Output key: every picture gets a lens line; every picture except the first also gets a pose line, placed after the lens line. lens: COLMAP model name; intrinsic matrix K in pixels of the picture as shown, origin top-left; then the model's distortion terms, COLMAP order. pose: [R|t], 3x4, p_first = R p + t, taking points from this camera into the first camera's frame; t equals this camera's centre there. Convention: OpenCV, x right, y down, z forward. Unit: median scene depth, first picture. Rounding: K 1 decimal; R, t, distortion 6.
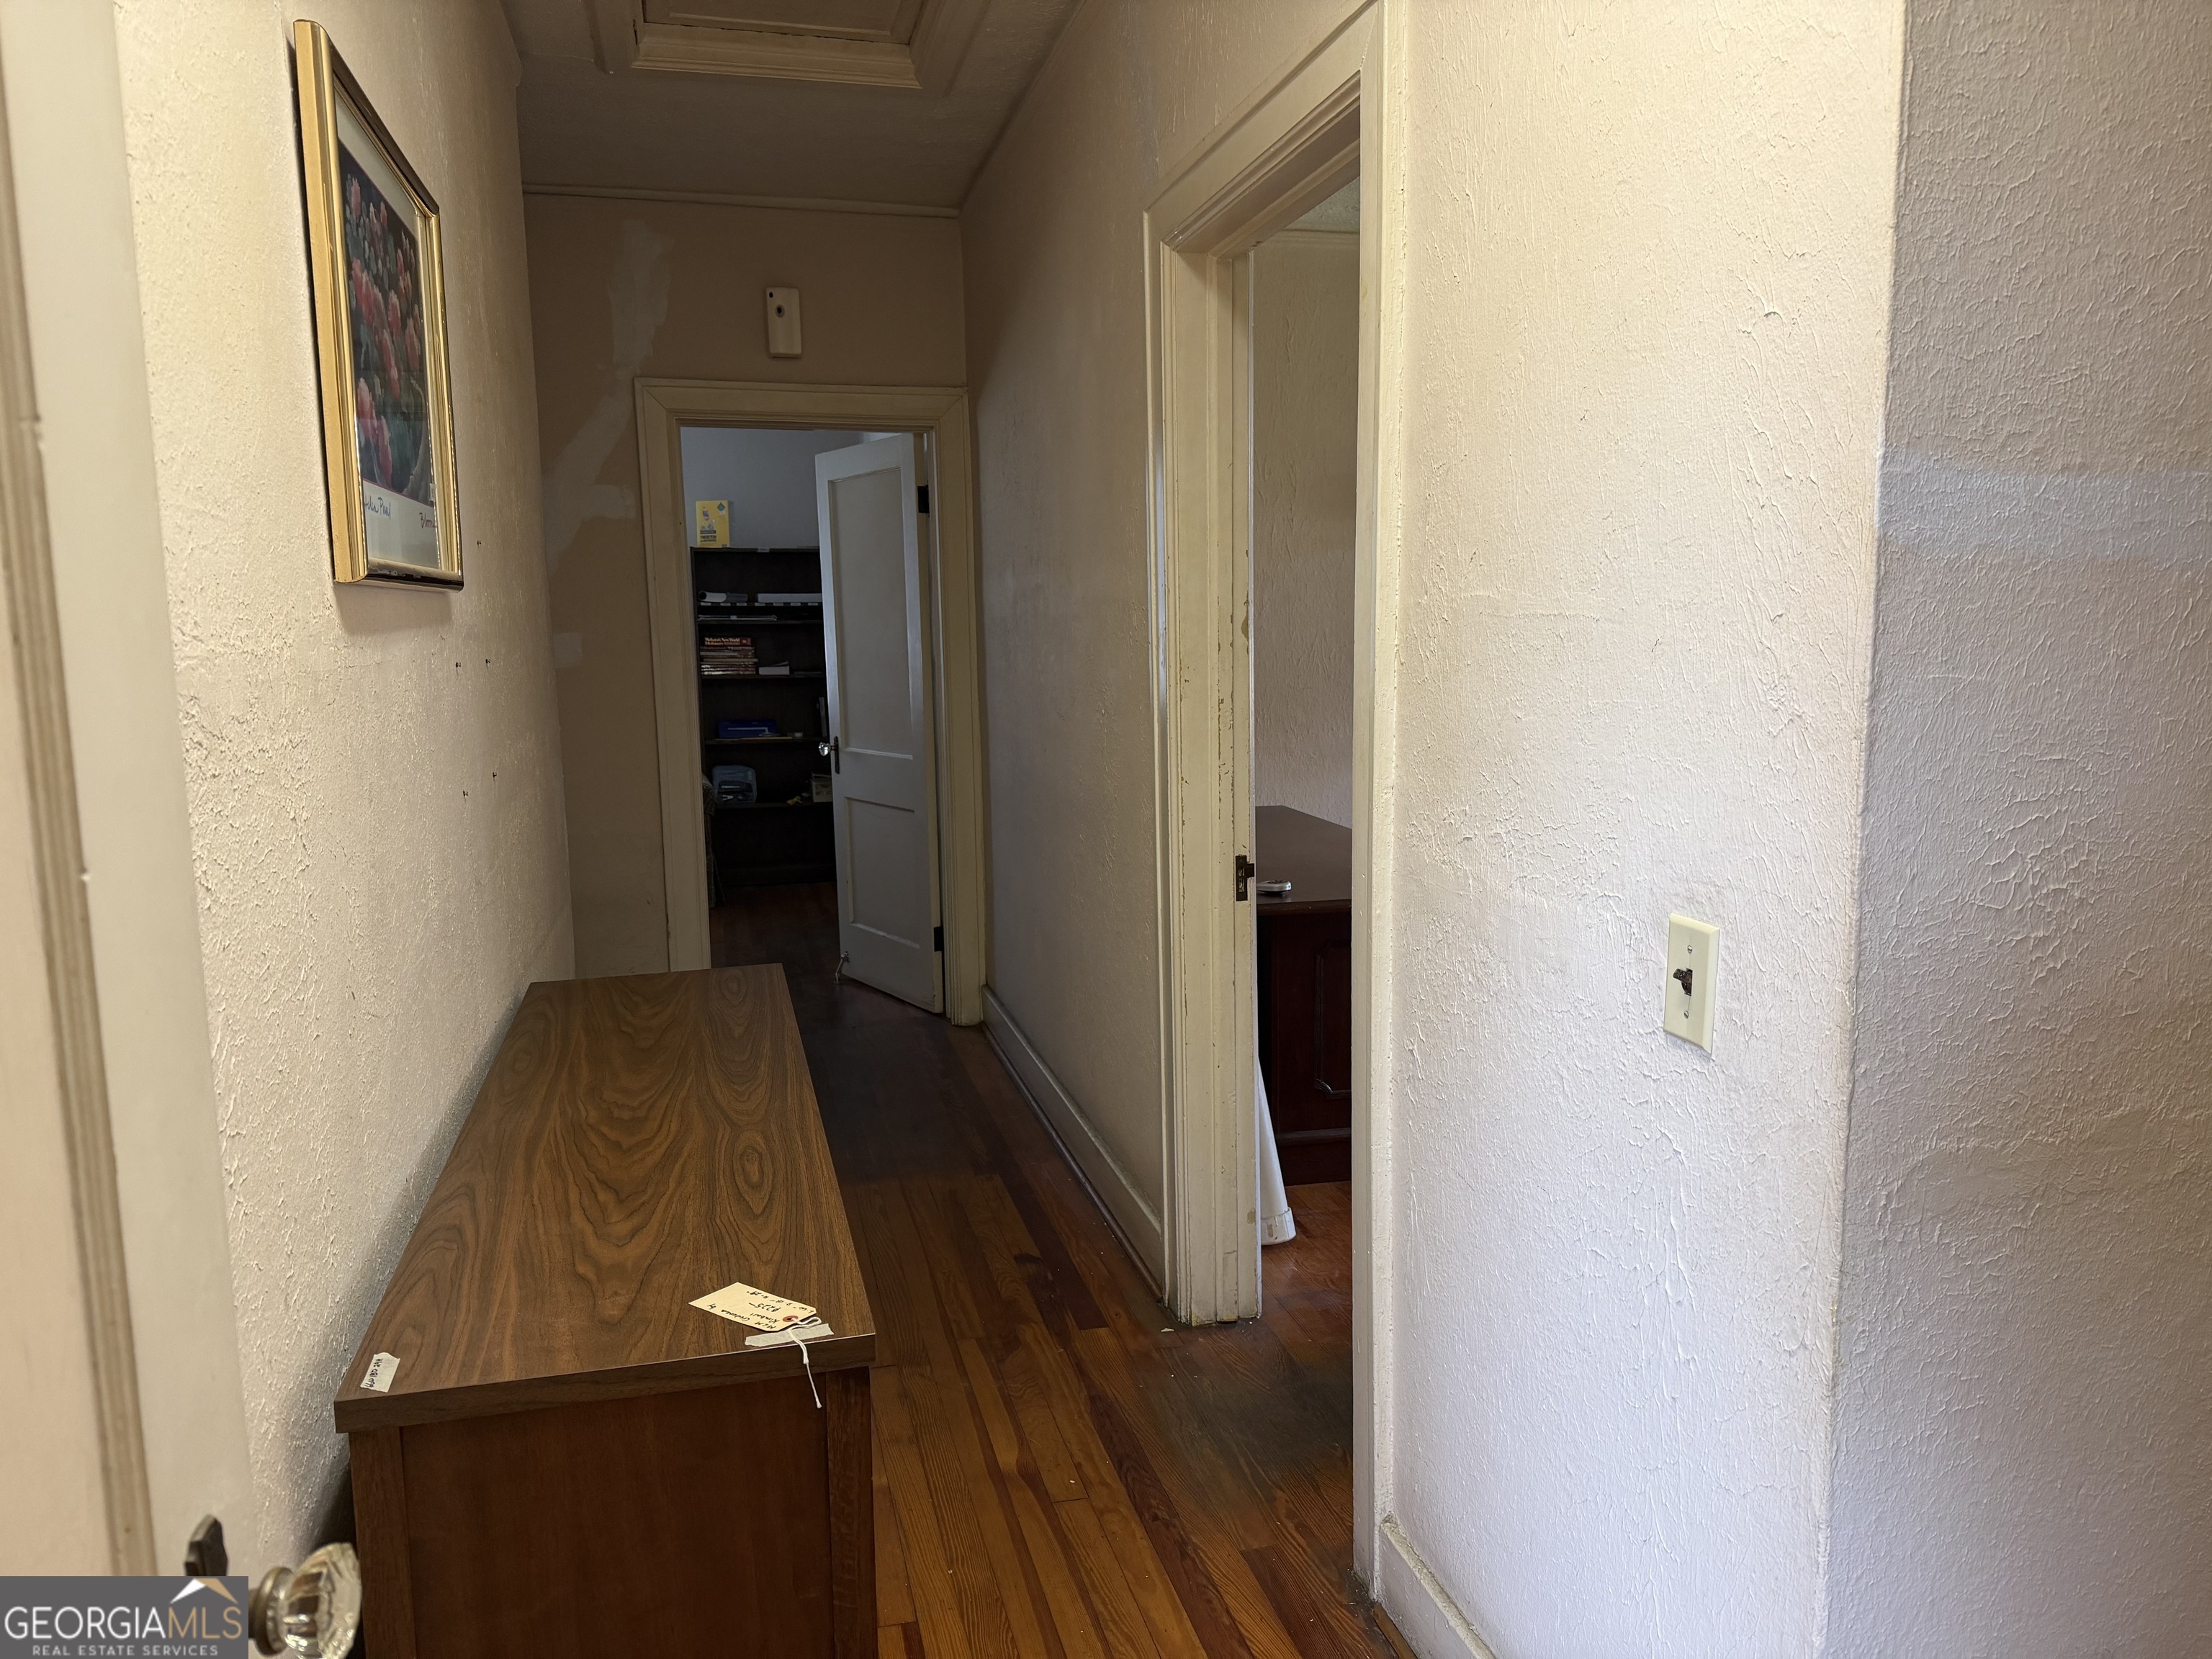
lens RADIAL K [[1558.1, 0, 1104.5], [0, 1558.1, 836.0], [0, 0, 1]] dist [0.047064, -0.058339]
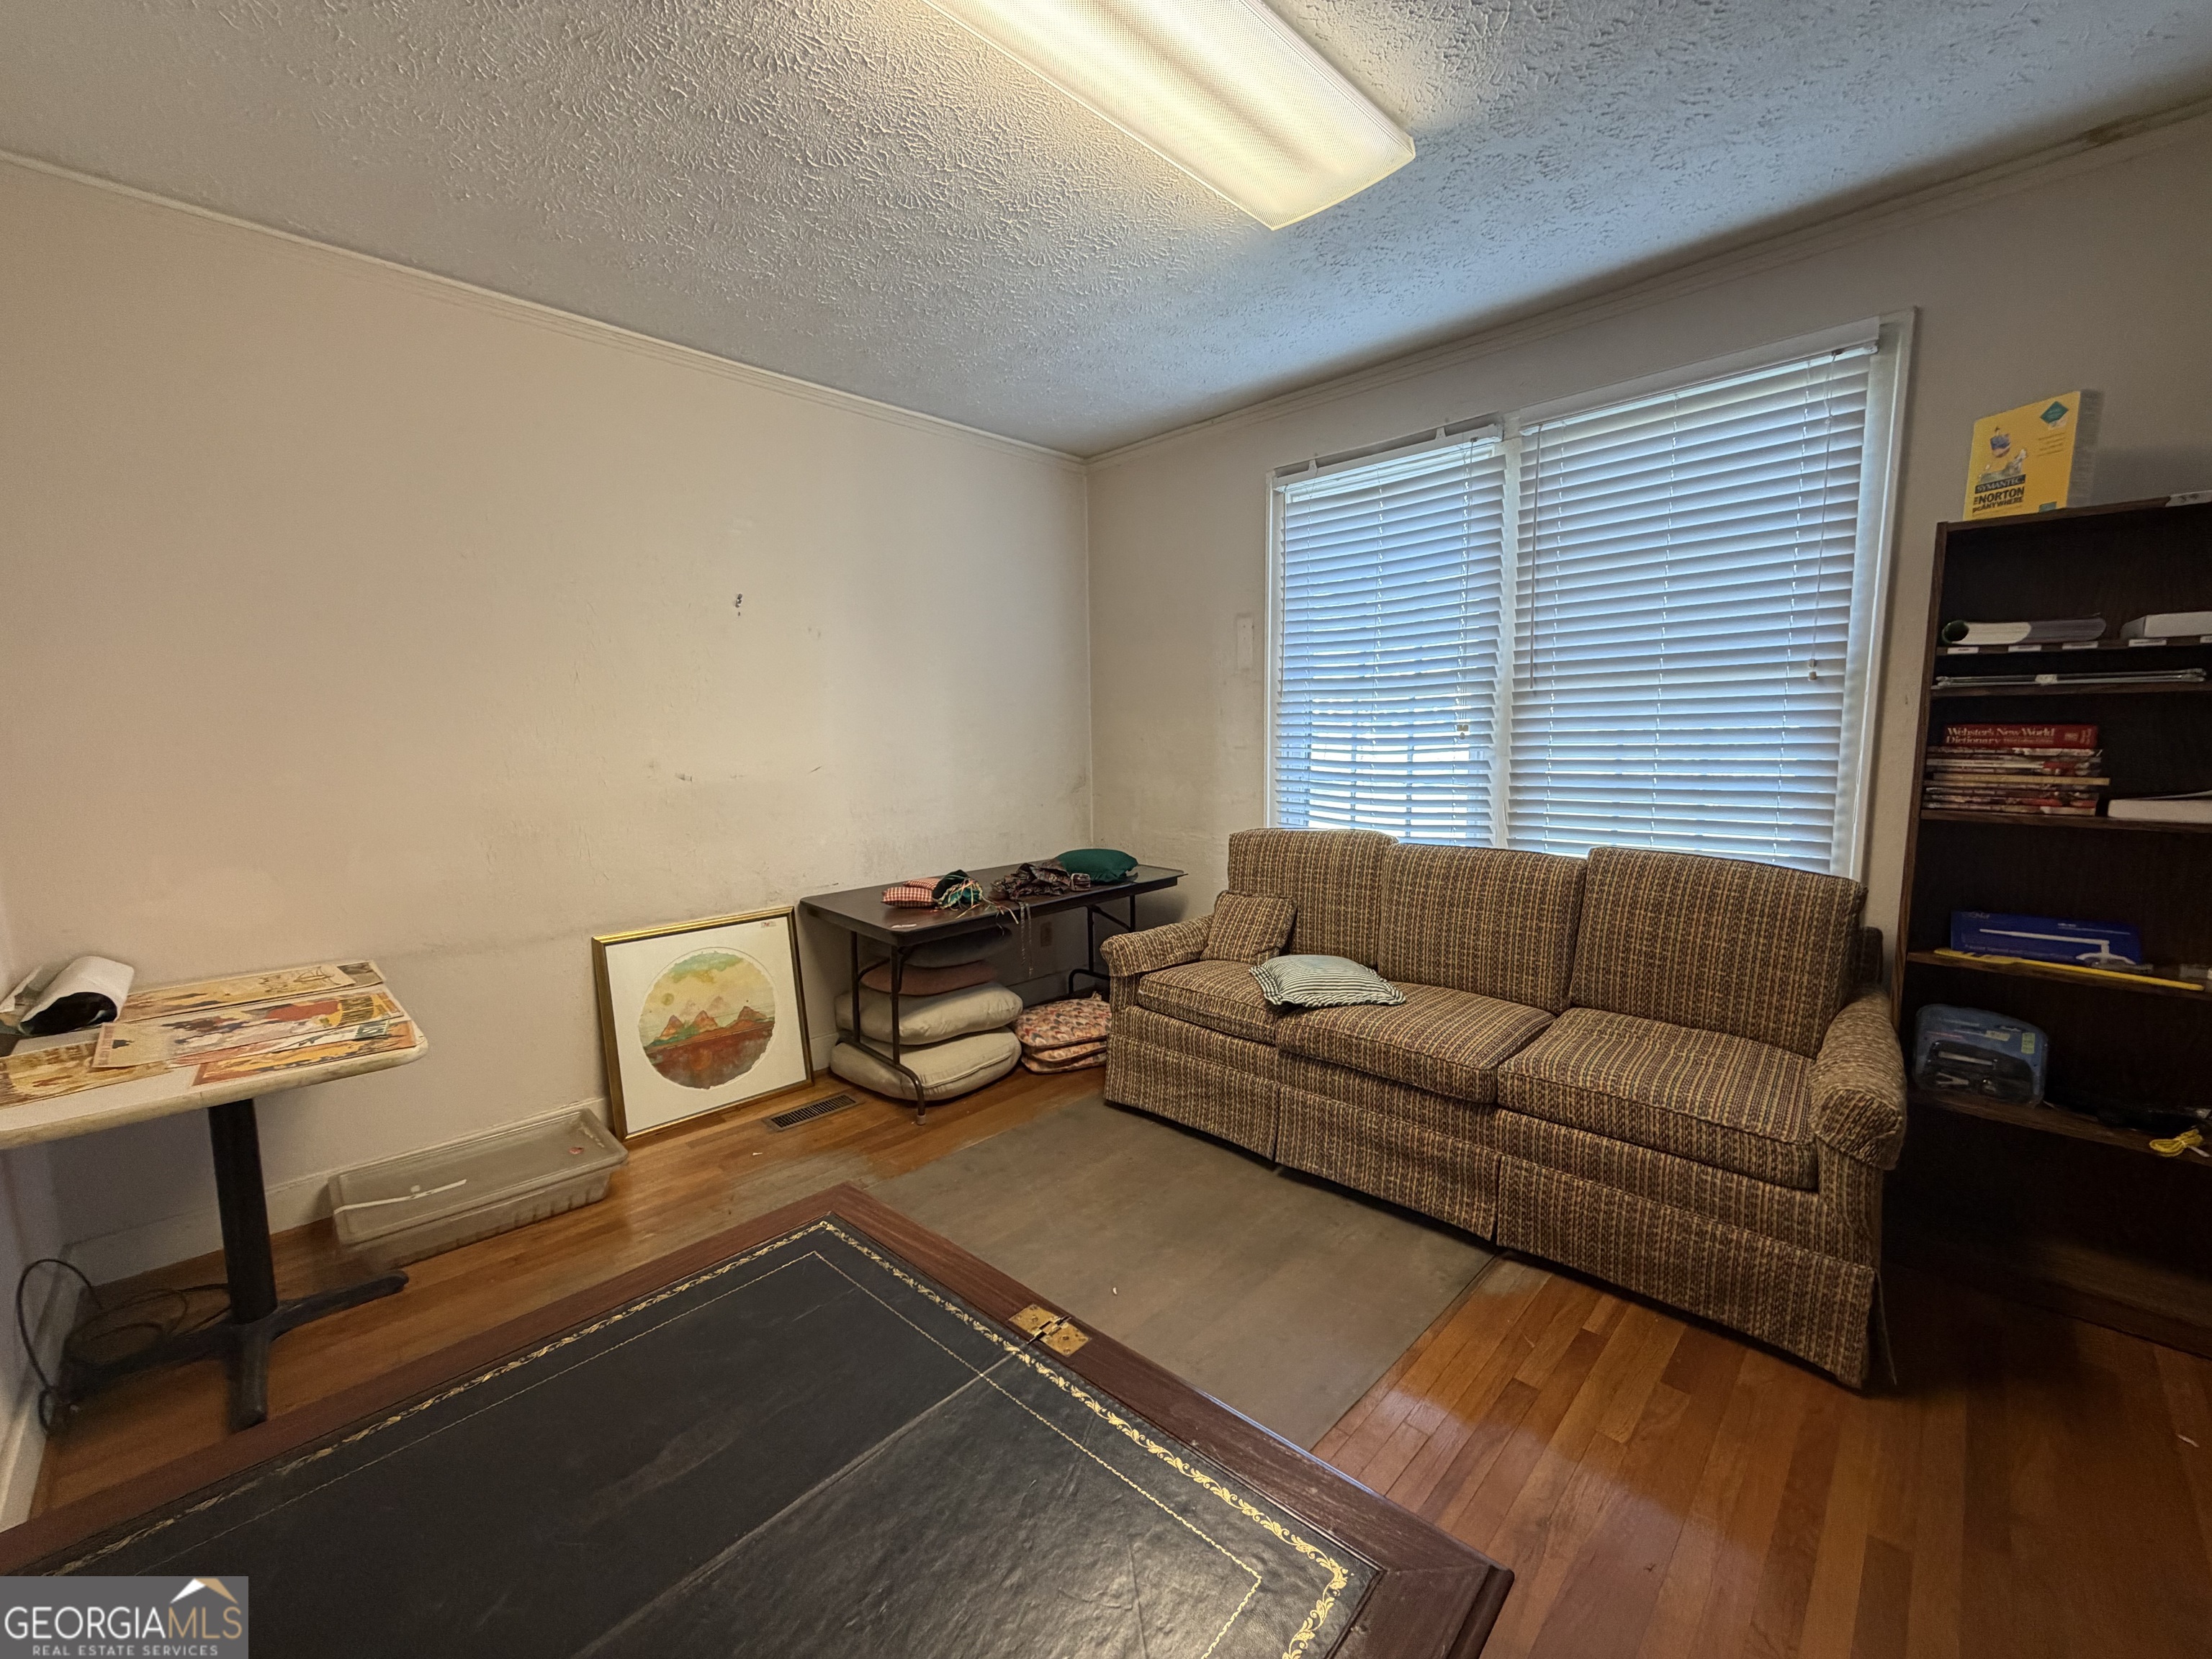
lens RADIAL K [[880.4, 0, 1105.6], [0, 880.4, 846.3], [0, 0, 1]] dist [0.000104, -0.000432]
pose [[0.535181, 0.119868, -0.836189, -0.169472], [-0.105868, 0.991594, 0.074387, -0.085978], [0.838077, 0.048715, 0.543373, 0.662144]]
